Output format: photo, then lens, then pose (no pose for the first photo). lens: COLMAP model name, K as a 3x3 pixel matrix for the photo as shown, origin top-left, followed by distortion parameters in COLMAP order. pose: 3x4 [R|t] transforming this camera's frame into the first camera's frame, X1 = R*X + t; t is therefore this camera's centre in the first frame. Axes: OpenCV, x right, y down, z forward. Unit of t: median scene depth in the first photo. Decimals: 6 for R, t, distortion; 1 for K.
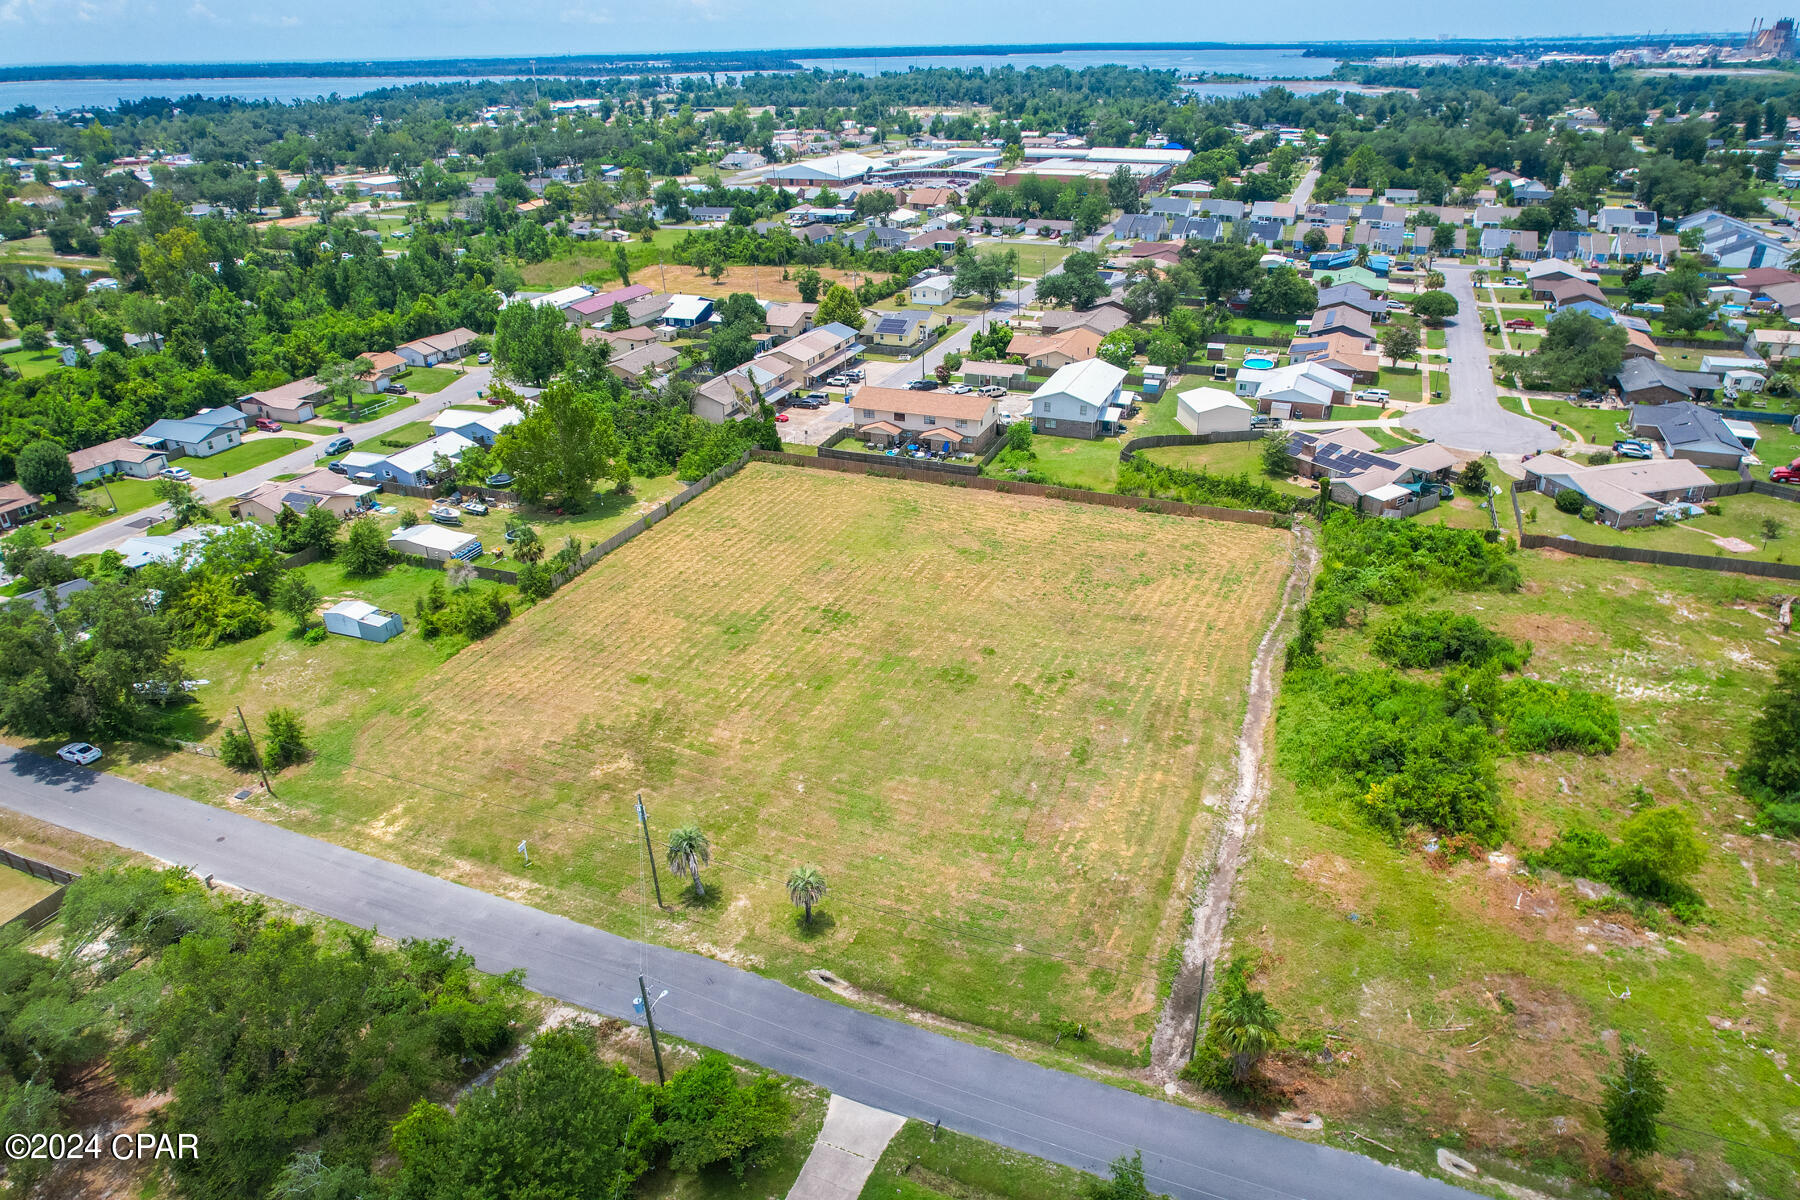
lens RADIAL K [[1142.8, 0, 913.1], [0, 1142.8, 626.5], [0, 0, 1]] dist [-0.078922, 0.070129]
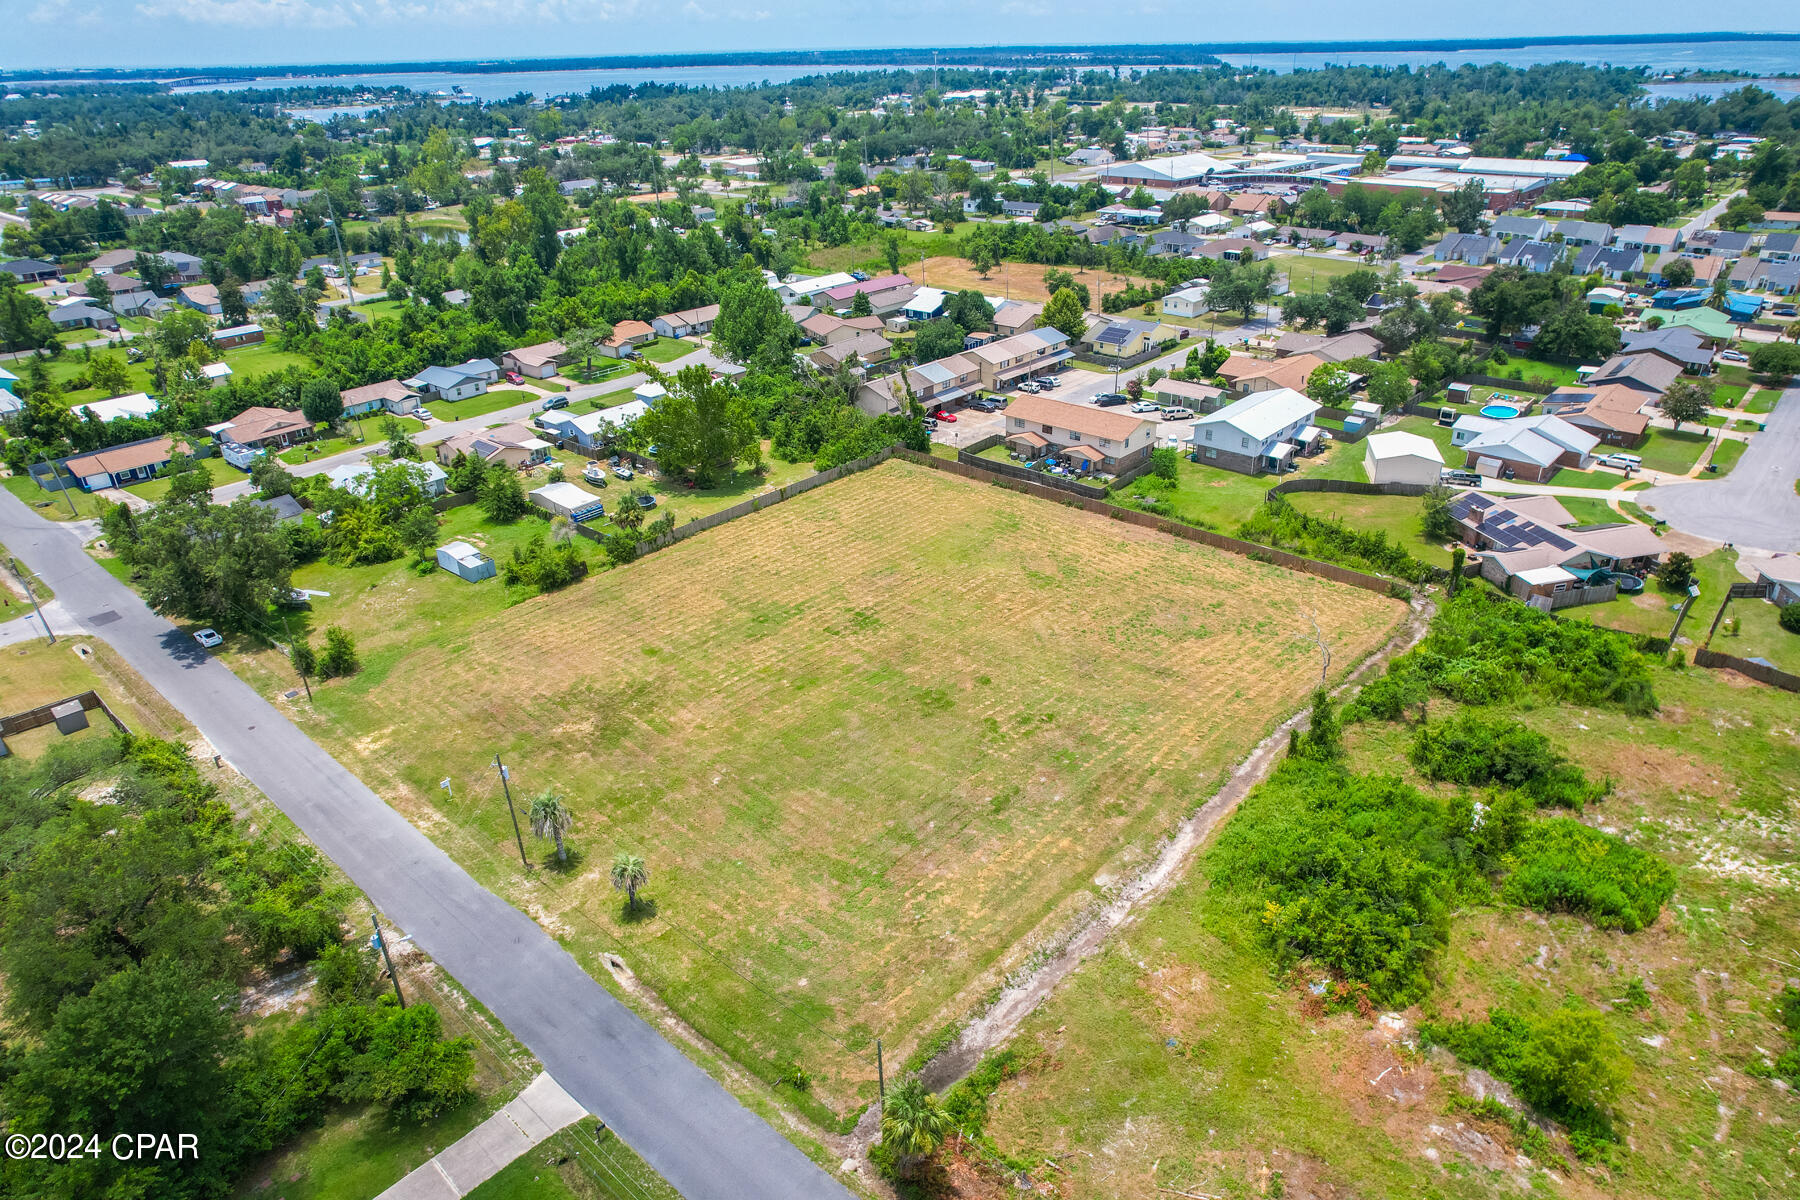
lens RADIAL K [[1142.8, 0, 913.9], [0, 1142.8, 629.5], [0, 0, 1]] dist [-0.078922, 0.070129]
pose [[0.942830, 0.152735, -0.296216, 0.265541], [-0.150510, 0.988140, 0.030445, -0.037747], [0.297353, 0.015879, 0.954636, 0.057734]]
